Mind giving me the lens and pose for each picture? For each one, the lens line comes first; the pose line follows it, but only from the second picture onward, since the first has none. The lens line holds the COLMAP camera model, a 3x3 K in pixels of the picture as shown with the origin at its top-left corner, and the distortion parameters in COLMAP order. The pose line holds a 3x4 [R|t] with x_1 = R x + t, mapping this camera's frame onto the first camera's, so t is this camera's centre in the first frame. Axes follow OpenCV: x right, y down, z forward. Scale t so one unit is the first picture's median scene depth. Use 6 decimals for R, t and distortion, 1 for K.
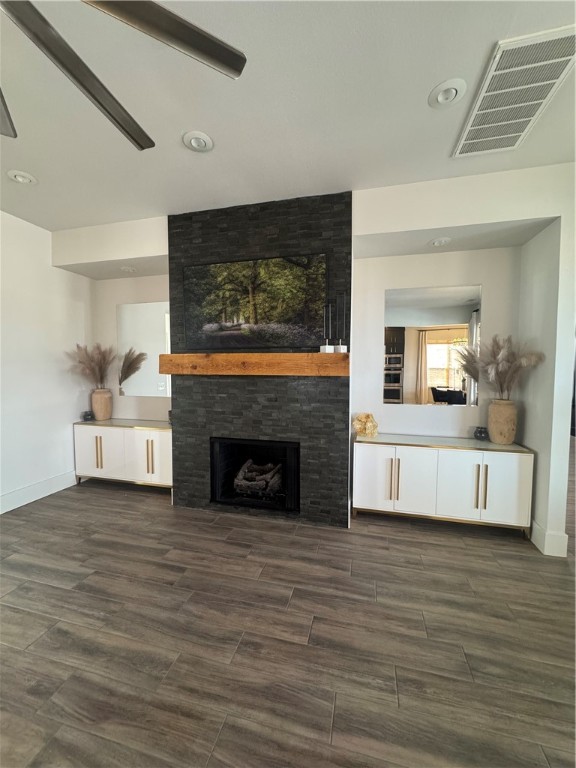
lens RADIAL K [[310.3, 0, 281.9], [0, 310.3, 384.2], [0, 0, 1]] dist [-0.001070, -0.000202]
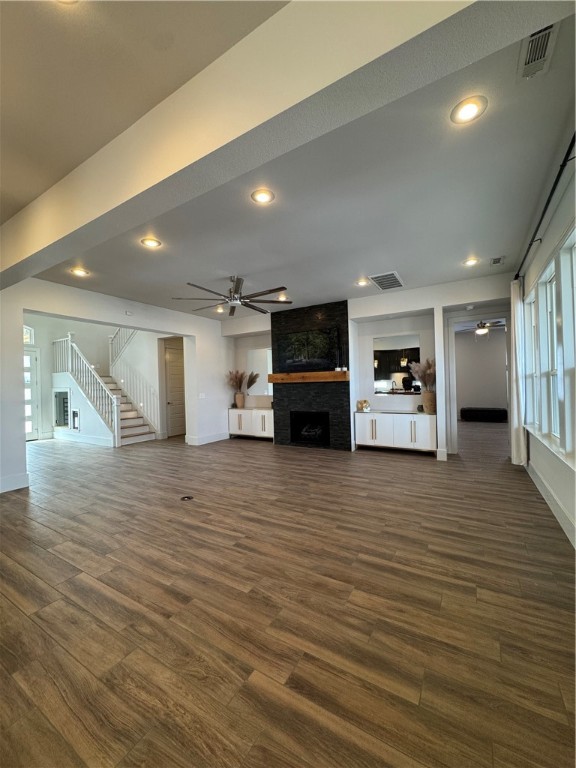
lens RADIAL K [[310.3, 0, 281.9], [0, 310.3, 384.2], [0, 0, 1]] dist [-0.001070, -0.000202]
pose [[0.956348, -0.027293, -0.290952, 0.366901], [0.012624, 0.998558, -0.052173, 0.097062], [0.291957, 0.046222, 0.955314, -1.150321]]
